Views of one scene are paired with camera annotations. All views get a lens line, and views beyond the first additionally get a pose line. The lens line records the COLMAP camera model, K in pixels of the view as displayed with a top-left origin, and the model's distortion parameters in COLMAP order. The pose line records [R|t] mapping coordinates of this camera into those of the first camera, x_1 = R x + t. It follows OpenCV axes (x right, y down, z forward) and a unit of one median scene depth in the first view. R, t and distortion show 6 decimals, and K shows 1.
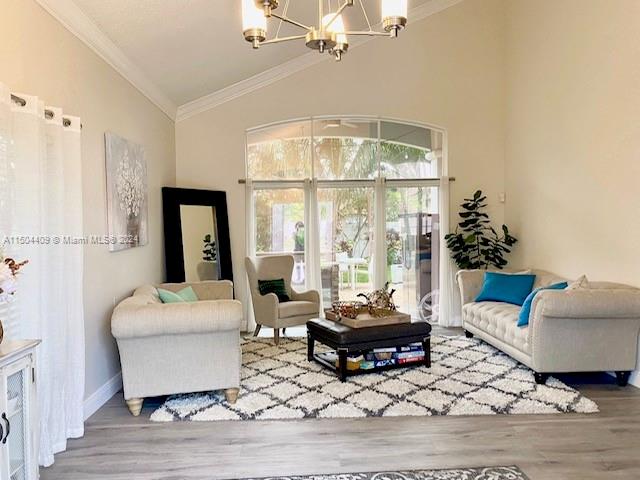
lens RADIAL K [[500.9, 0, 320.0], [0, 500.9, 240.0], [0, 0, 1]] dist [0.064688, -0.070763]
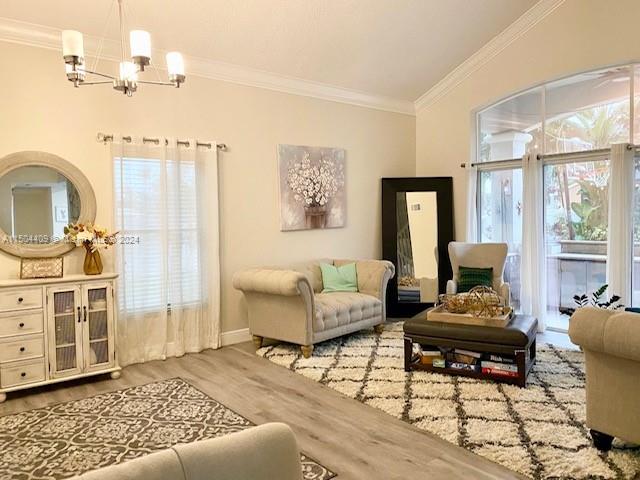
lens RADIAL K [[500.9, 0, 320.0], [0, 500.9, 240.0], [0, 0, 1]] dist [0.064688, -0.070763]
pose [[0.551067, 0.038191, -0.833587, 0.709968], [-0.015288, 0.999247, 0.035674, -0.002698], [0.834321, -0.006915, 0.551235, 0.309622]]
